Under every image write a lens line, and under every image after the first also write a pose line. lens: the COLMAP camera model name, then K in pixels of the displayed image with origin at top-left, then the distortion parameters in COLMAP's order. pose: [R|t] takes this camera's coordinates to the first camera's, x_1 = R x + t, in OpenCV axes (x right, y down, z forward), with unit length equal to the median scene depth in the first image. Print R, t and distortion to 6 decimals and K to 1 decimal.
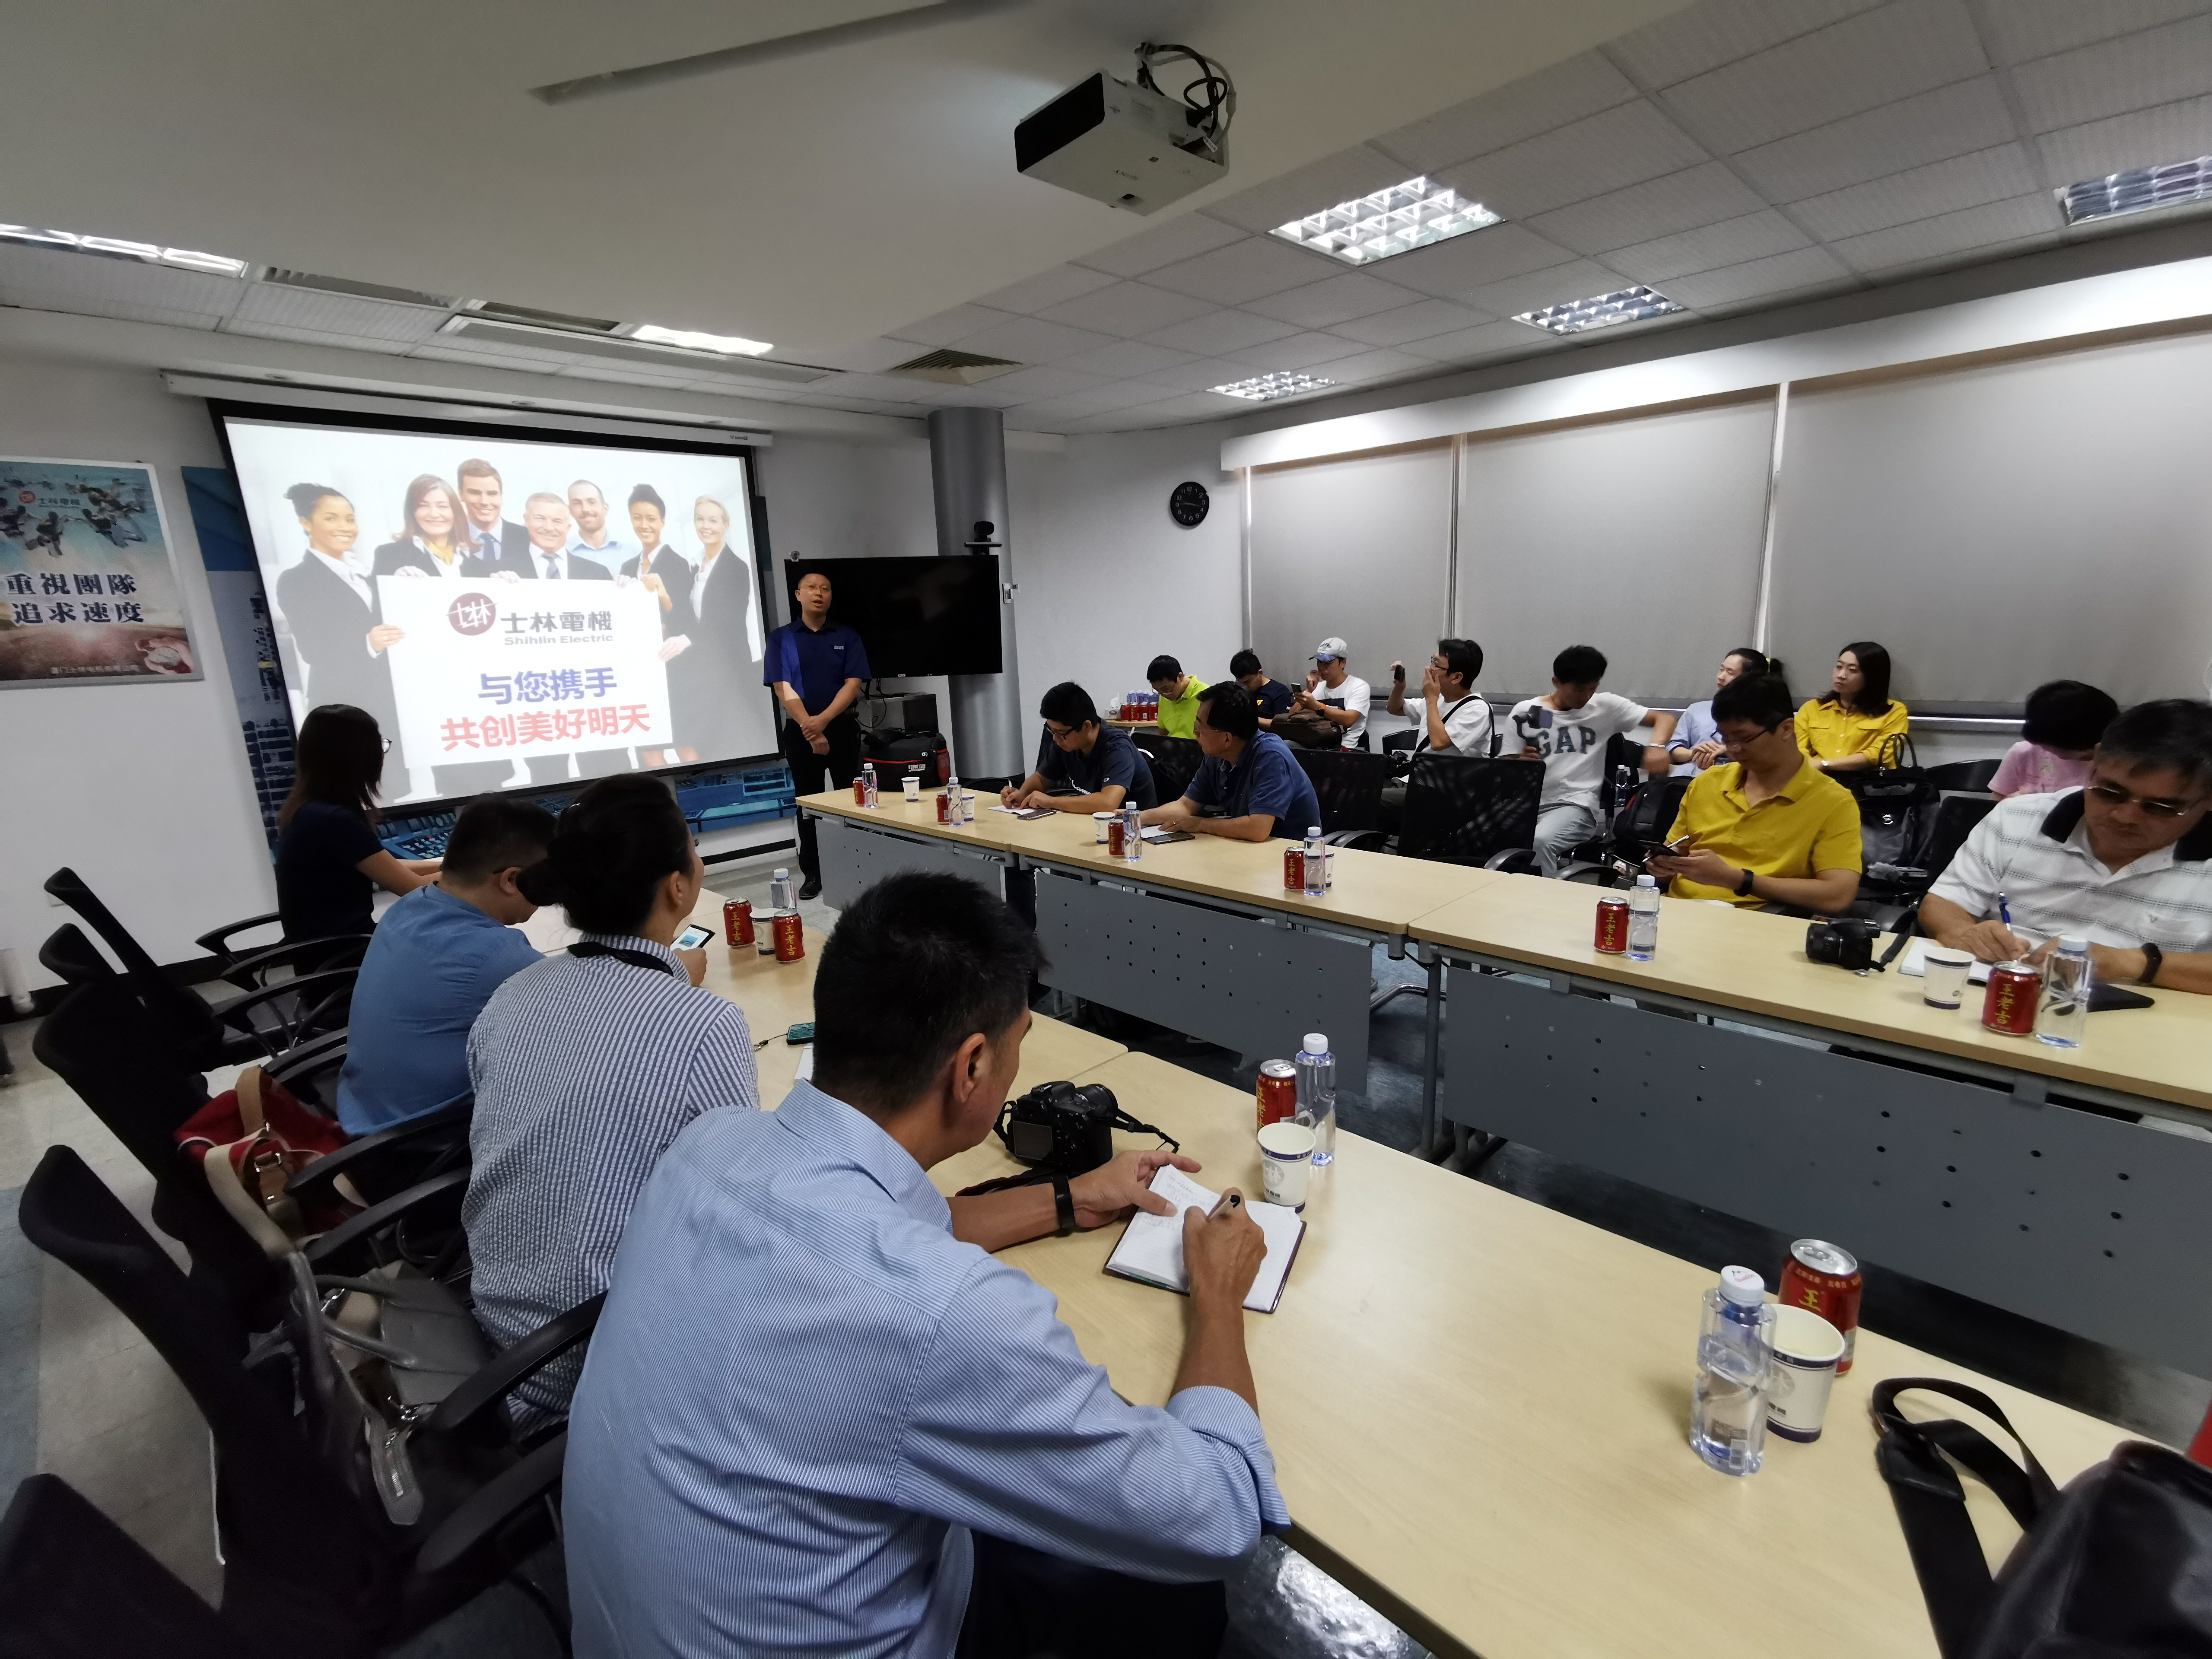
lens RADIAL K [[1027.0, 0, 1106.0], [0, 1027.0, 829.5], [0, 0, 1]] dist [-0.000821, 0.014261]
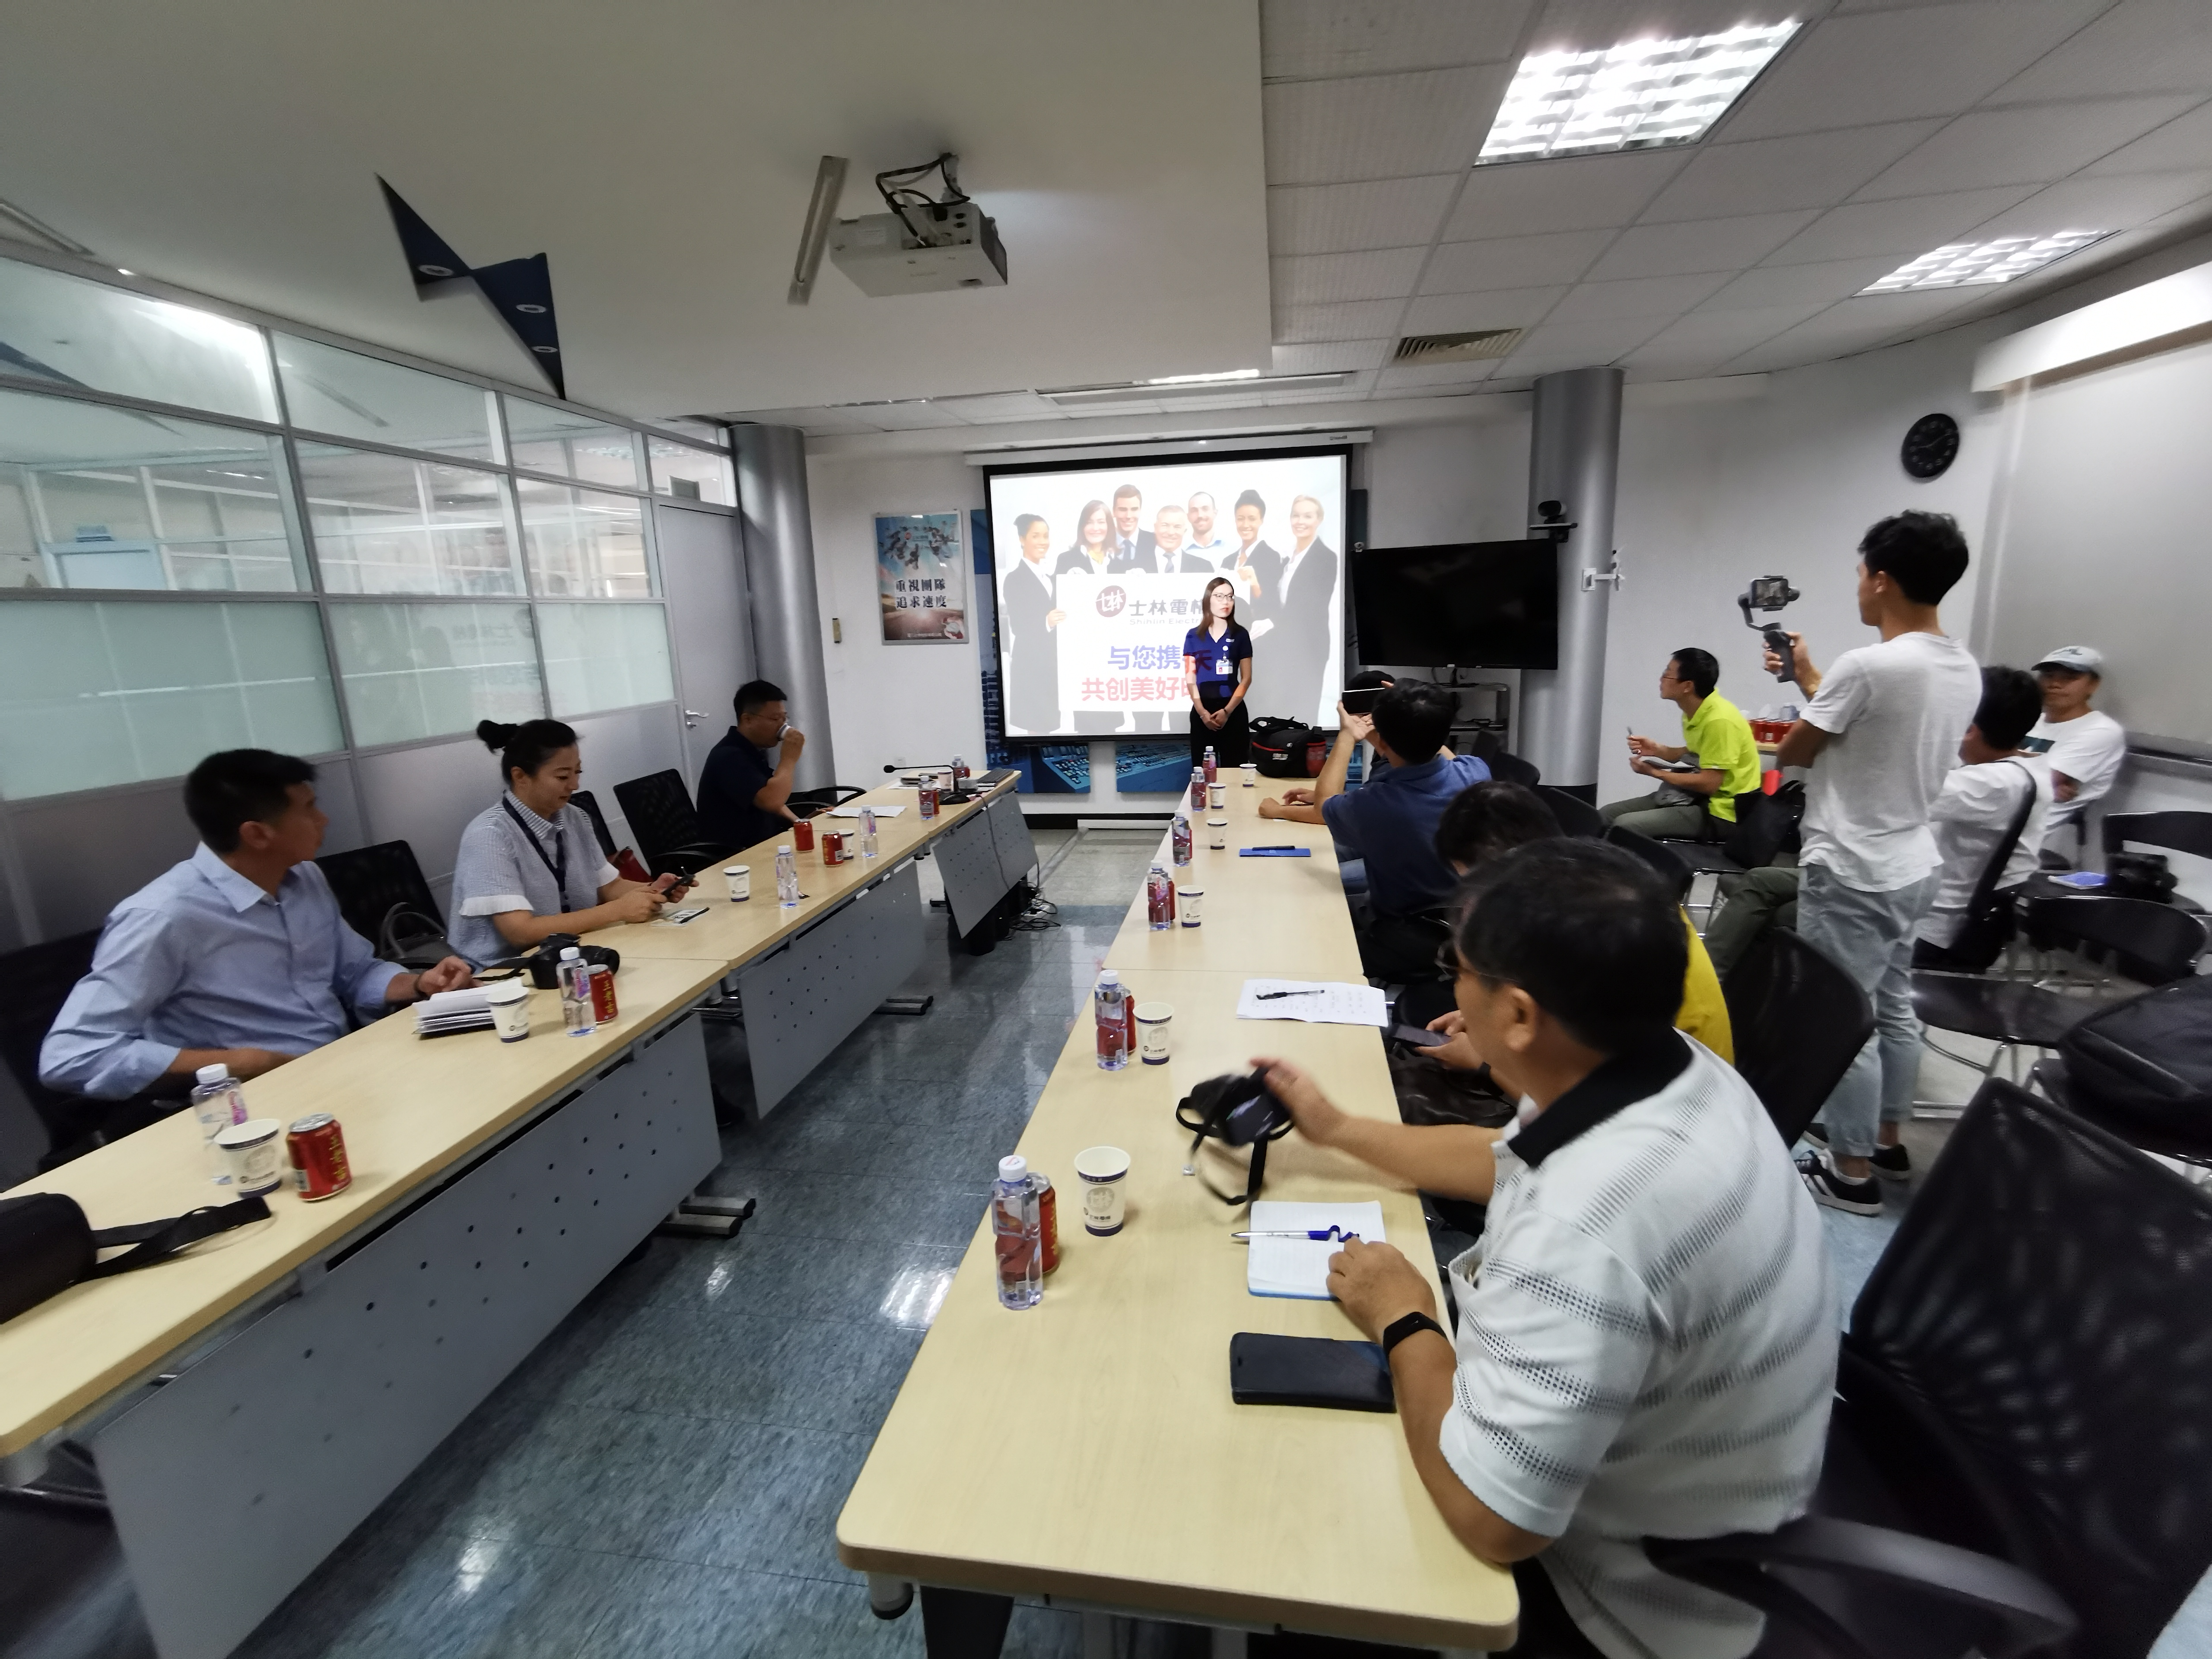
lens RADIAL K [[1034.4, 0, 1106.0], [0, 1034.4, 829.5], [0, 0, 1]] dist [0.000398, -0.000028]
pose [[0.592733, 0.183751, -0.784158, 0.484313], [-0.160440, 0.981051, 0.108615, -0.061800], [0.789257, 0.061430, 0.610982, 0.186590]]
